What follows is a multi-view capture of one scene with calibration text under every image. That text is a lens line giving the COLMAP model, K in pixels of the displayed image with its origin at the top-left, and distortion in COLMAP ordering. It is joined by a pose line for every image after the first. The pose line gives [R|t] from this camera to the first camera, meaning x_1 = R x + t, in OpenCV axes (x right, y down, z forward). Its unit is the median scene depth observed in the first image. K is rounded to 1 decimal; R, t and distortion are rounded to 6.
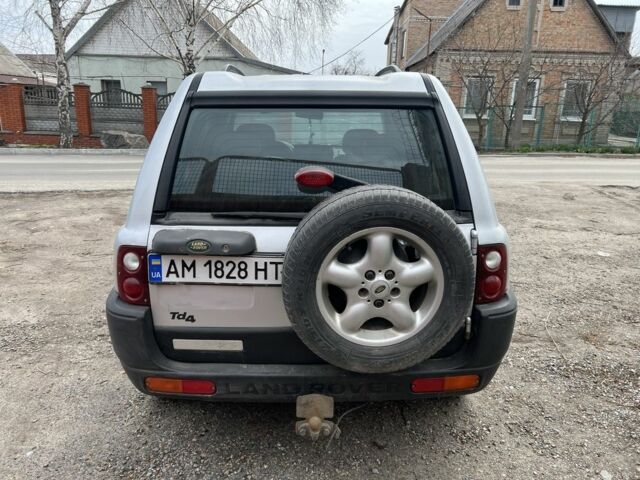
lens RADIAL K [[476.6, 0, 320.0], [0, 476.6, 240.0], [0, 0, 1]] dist [0.044246, -0.048266]
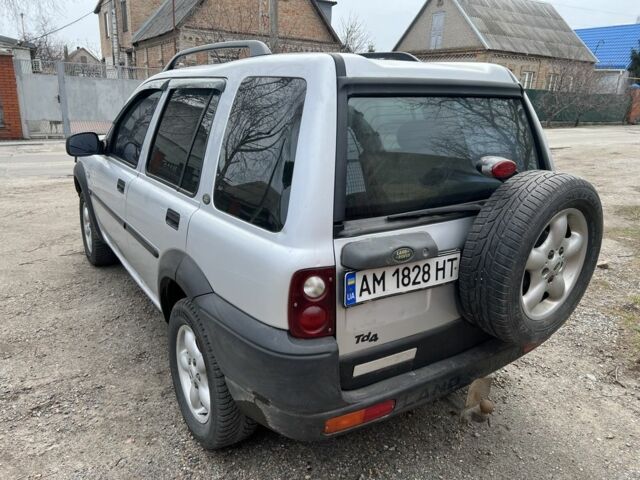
lens RADIAL K [[476.6, 0, 320.0], [0, 476.6, 240.0], [0, 0, 1]] dist [0.044246, -0.048266]
pose [[0.844707, -0.143793, 0.515553, -0.804321], [0.122895, 0.989608, 0.074655, -0.095622], [-0.520930, 0.000297, 0.853600, 0.303108]]
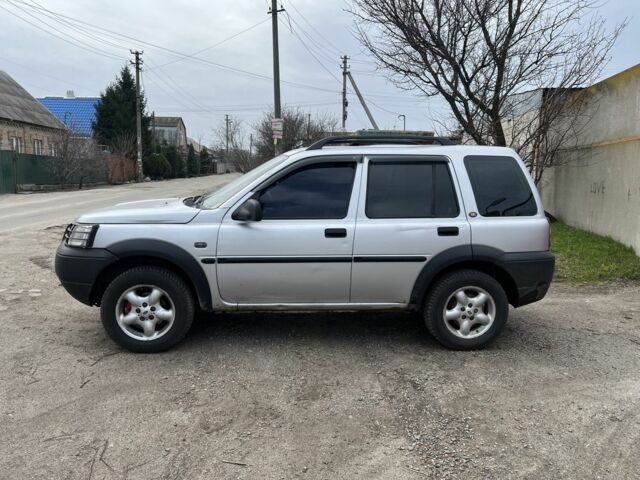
lens RADIAL K [[476.6, 0, 320.0], [0, 476.6, 240.0], [0, 0, 1]] dist [0.044246, -0.048266]
pose [[-0.060561, -0.157956, 0.985587, -1.693382], [0.254395, 0.952351, 0.168261, -0.335610], [-0.965202, 0.260918, -0.017492, 1.219616]]
